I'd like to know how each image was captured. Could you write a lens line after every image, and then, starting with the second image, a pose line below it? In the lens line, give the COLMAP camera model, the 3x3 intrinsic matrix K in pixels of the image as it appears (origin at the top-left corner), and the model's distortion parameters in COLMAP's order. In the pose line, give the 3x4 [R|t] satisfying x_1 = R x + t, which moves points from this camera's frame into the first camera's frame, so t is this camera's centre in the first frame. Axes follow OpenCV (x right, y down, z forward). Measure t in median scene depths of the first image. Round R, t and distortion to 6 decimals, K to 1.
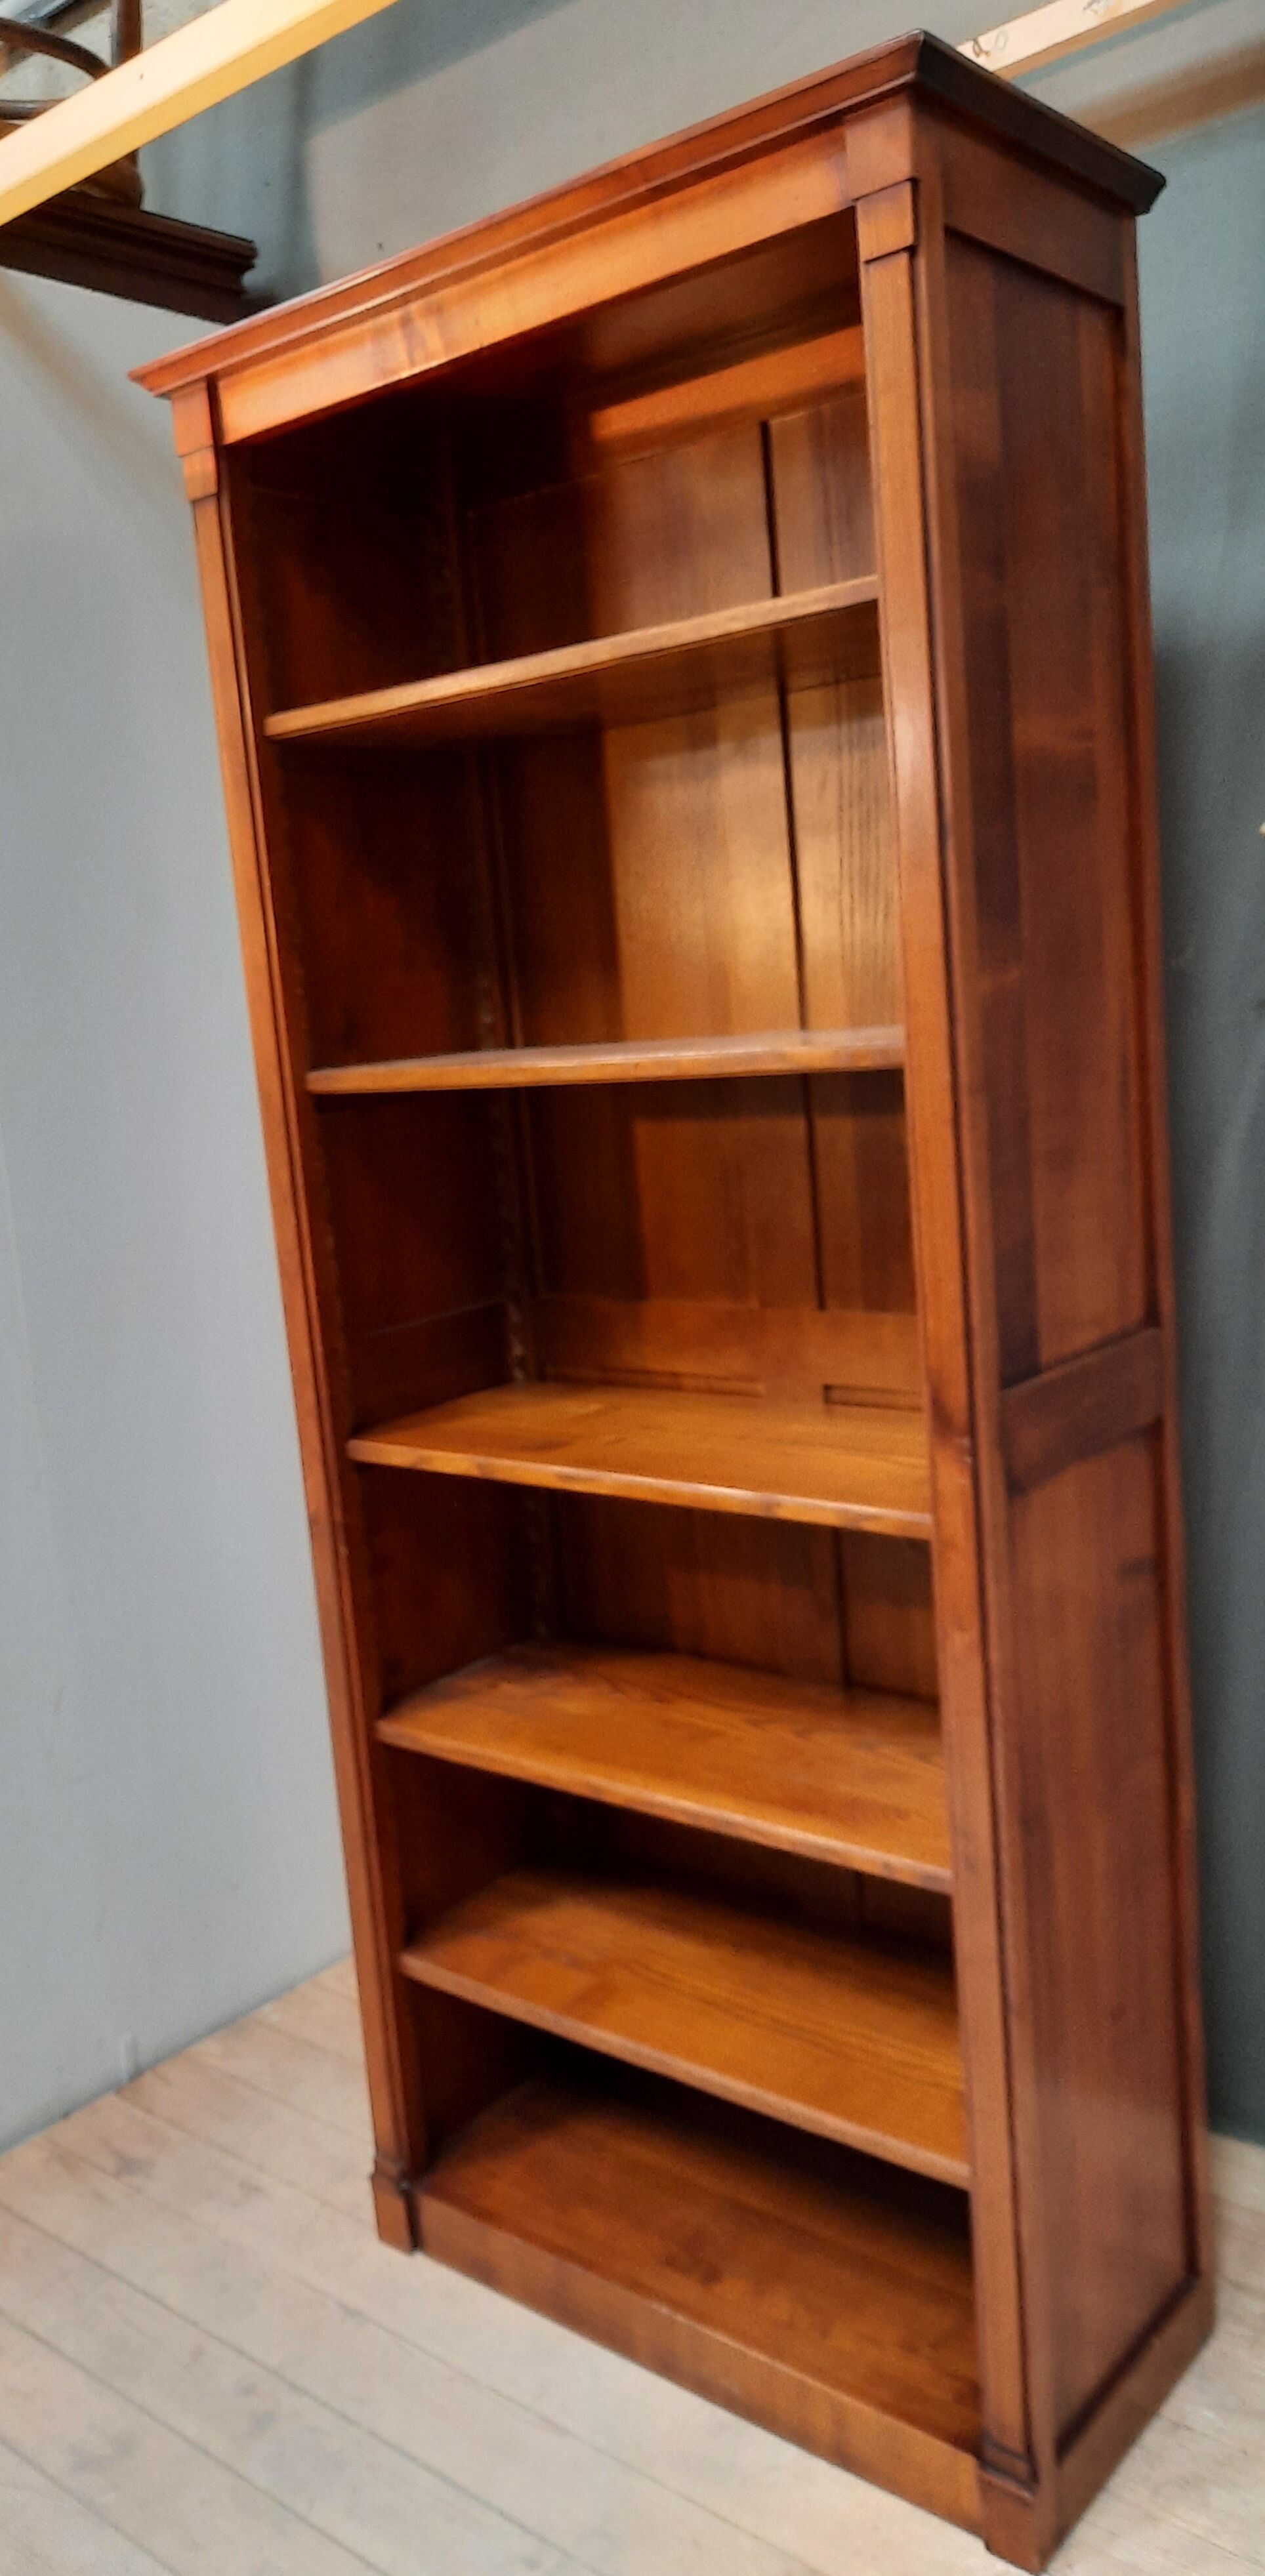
lens RADIAL K [[1942.6, 0, 632.5], [0, 1942.6, 1288.0], [0, 0, 1]] dist [-0.007583, -0.000878]
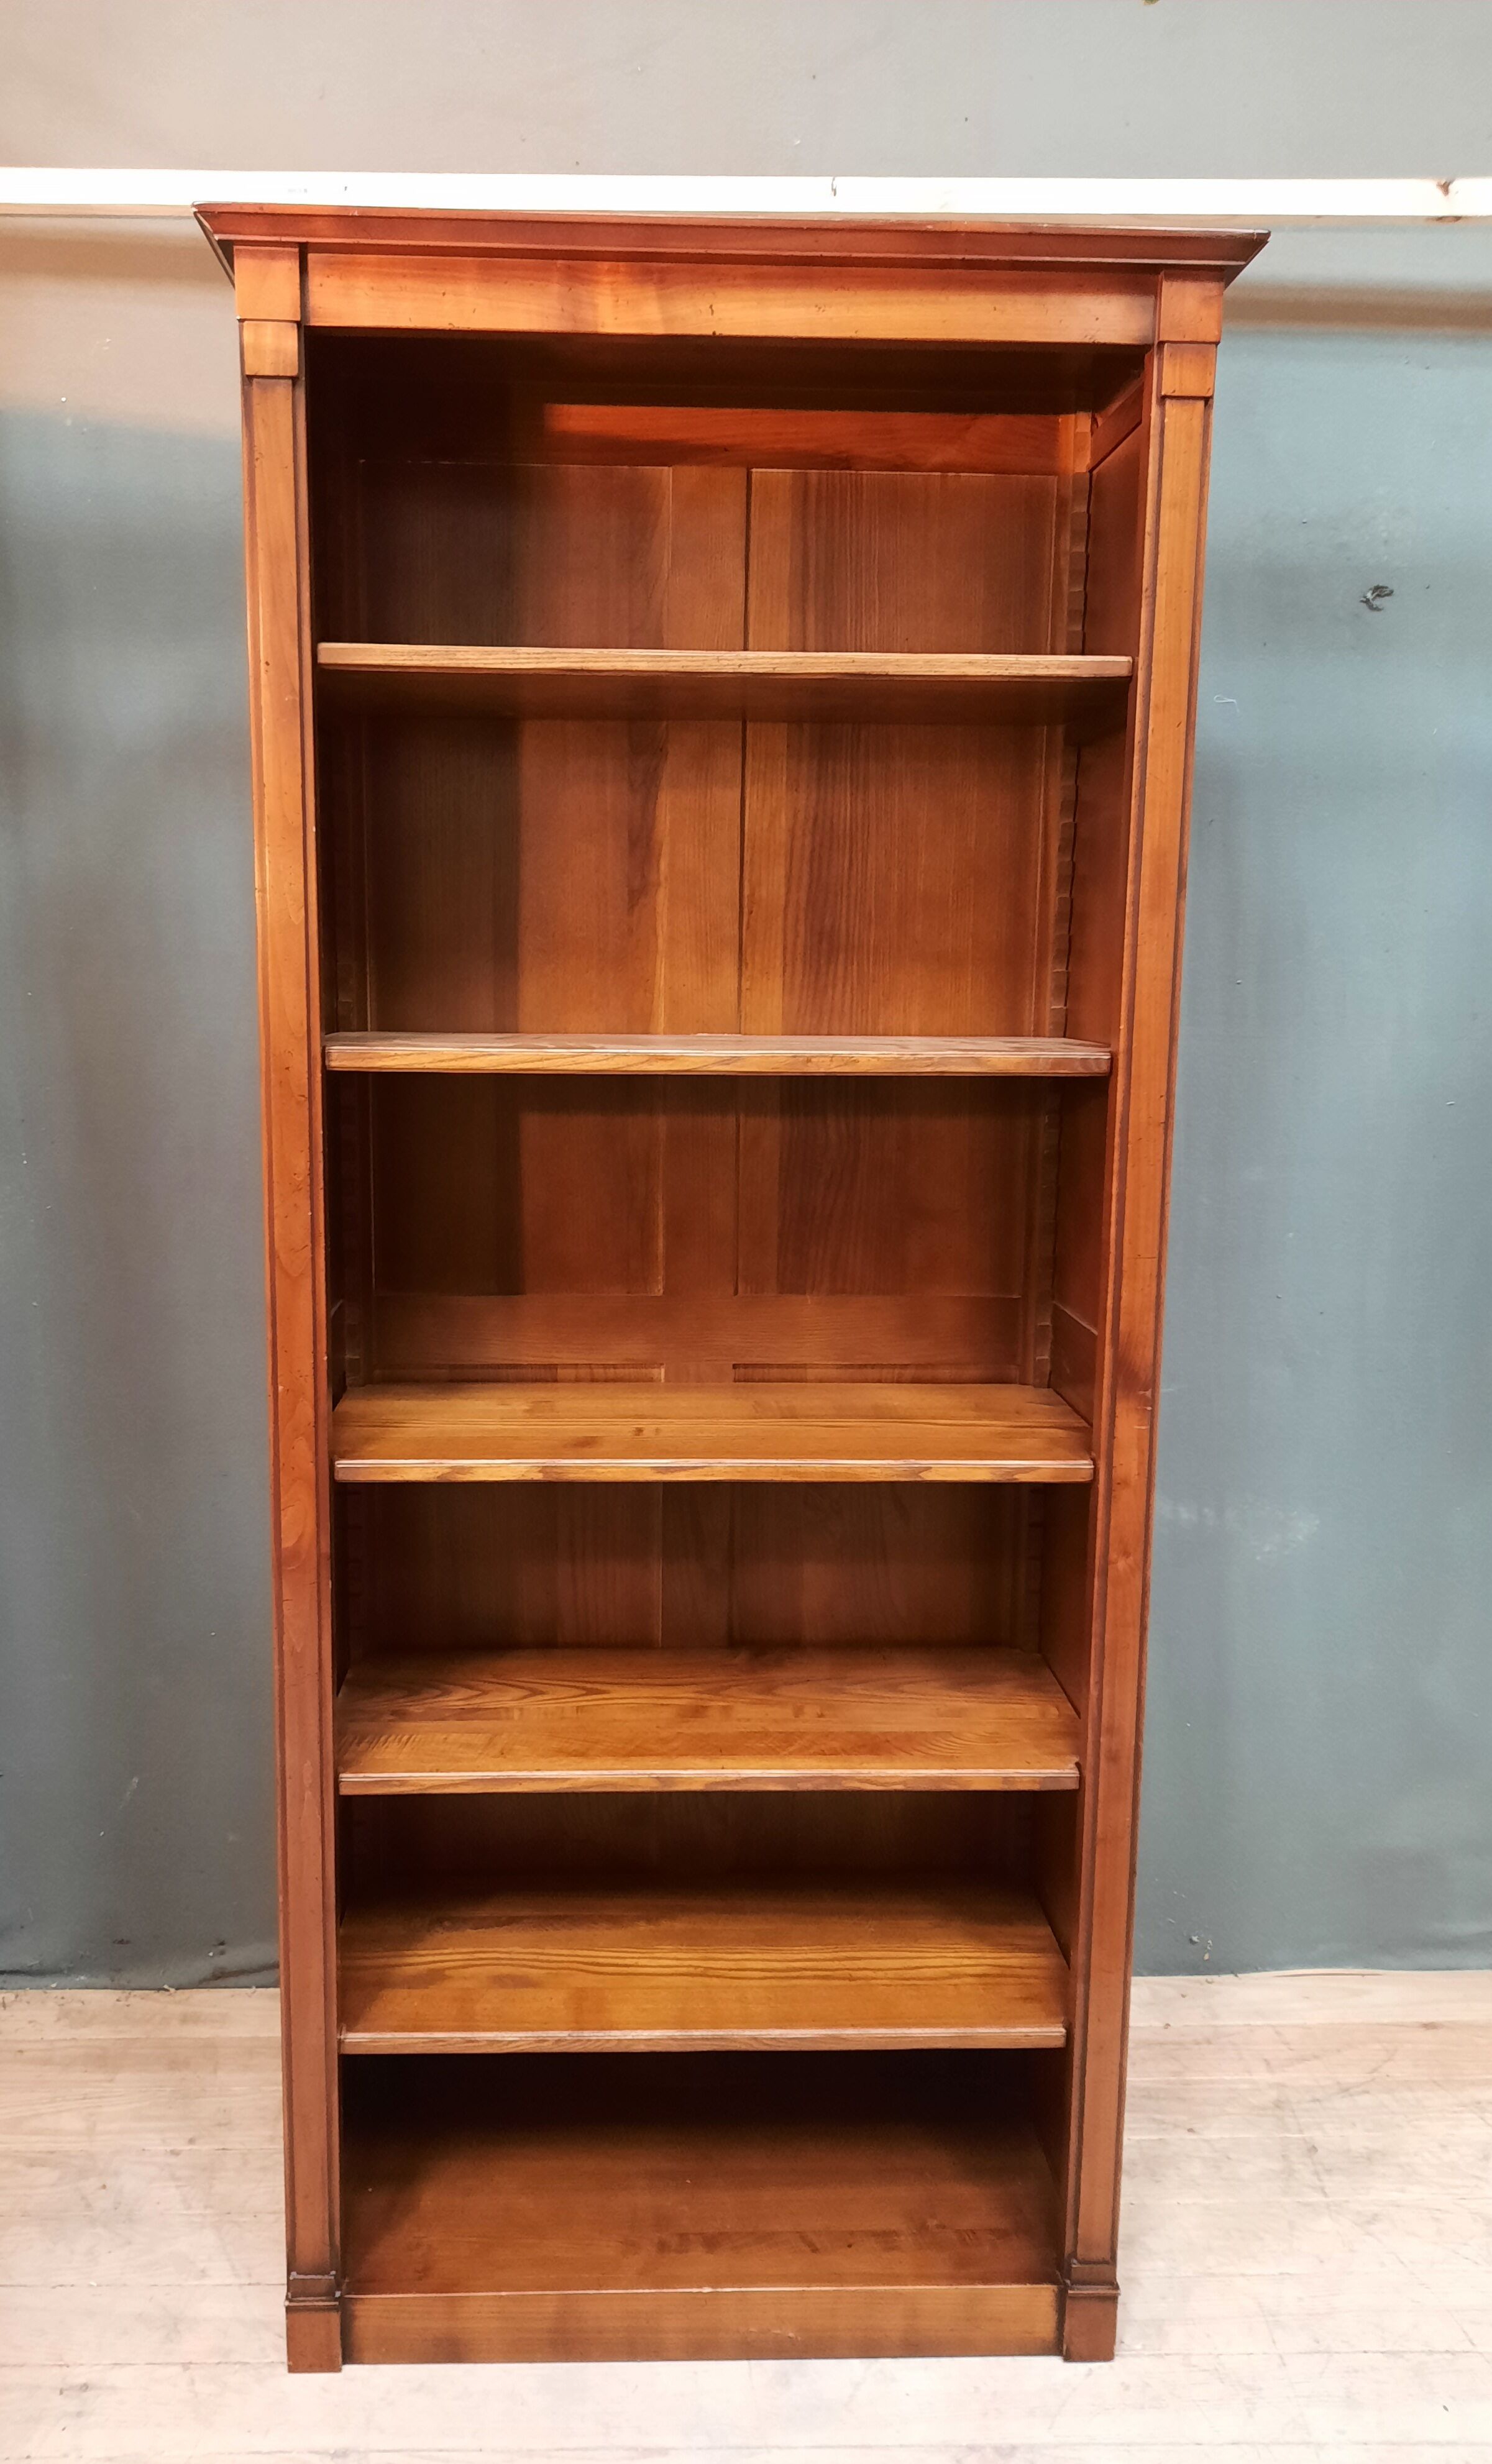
lens RADIAL K [[1765.3, 0, 745.4], [0, 1765.3, 1221.4], [0, 0, 1]] dist [0.000757, -0.007999]
pose [[0.745698, -0.007921, 0.666238, -0.549550], [0.031988, 0.999202, -0.023924, -0.005737], [-0.665516, 0.039151, 0.745356, 0.267615]]
